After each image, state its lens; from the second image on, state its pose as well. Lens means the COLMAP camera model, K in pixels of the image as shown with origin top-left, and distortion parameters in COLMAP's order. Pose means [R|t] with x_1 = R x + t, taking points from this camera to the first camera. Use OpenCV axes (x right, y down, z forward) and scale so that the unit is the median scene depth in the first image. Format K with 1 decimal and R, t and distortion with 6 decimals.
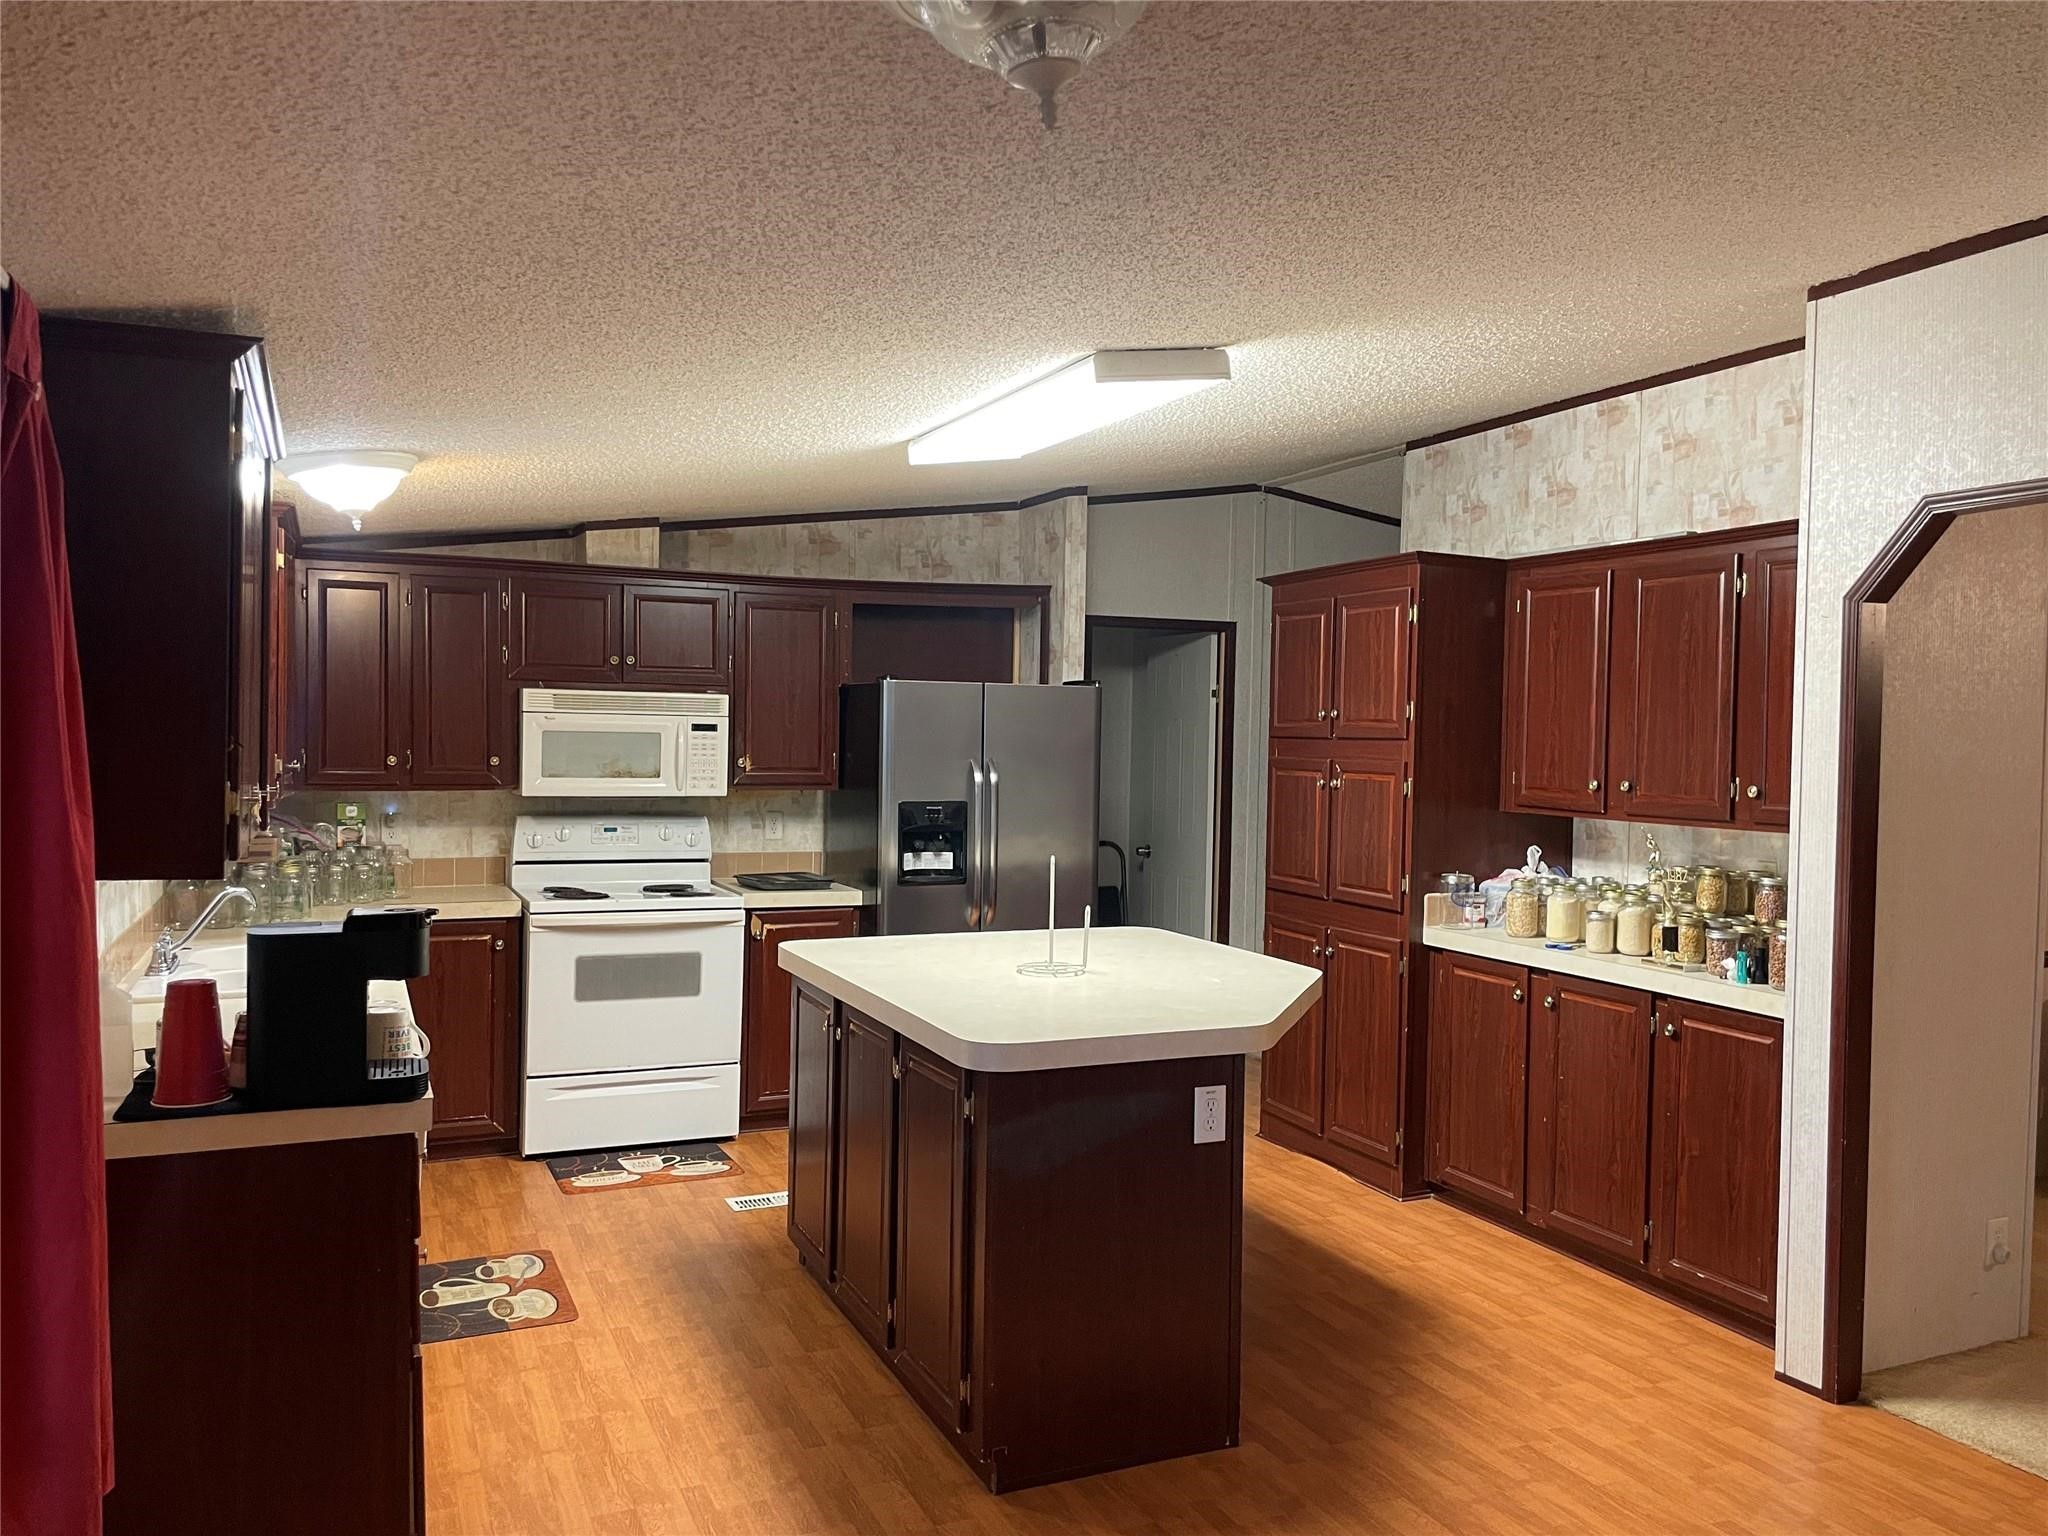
lens RADIAL K [[1547.3, 0, 1045.2], [0, 1547.3, 770.1], [0, 0, 1]] dist [0.060425, -0.086275]
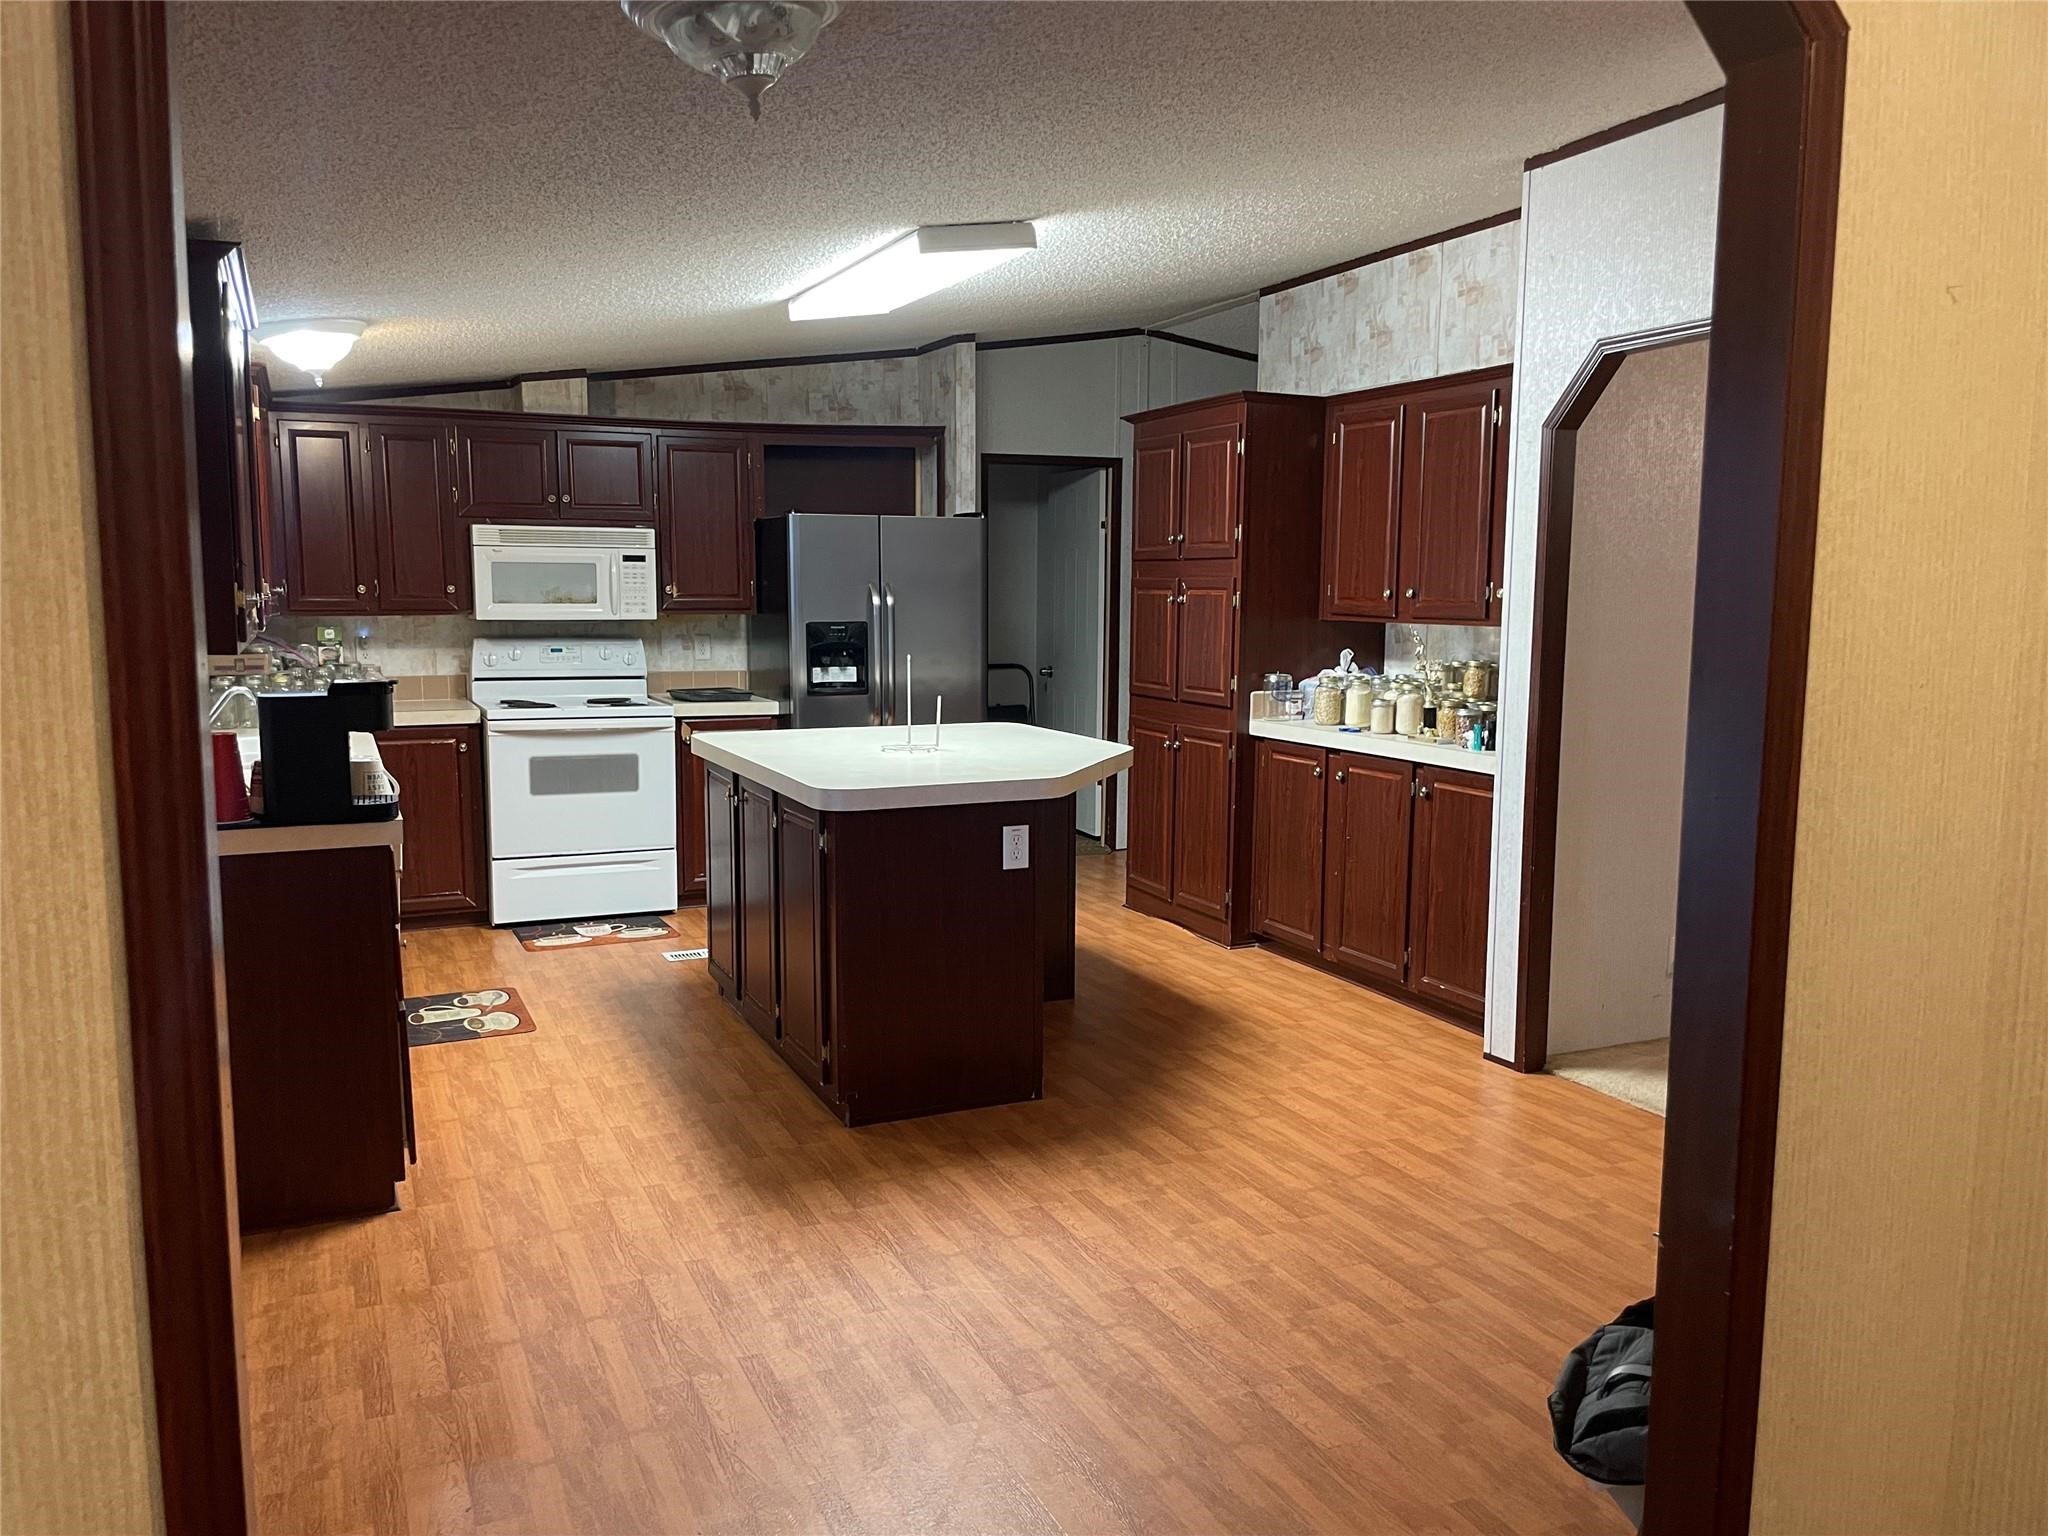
lens RADIAL K [[1547.3, 0, 1009.2], [0, 1547.3, 780.4], [0, 0, 1]] dist [0.060425, -0.086275]
pose [[0.999869, -0.013187, -0.009427, 0.081743], [0.014105, 0.994367, 0.105050, 0.024125], [0.007988, -0.105170, 0.994422, -0.187219]]
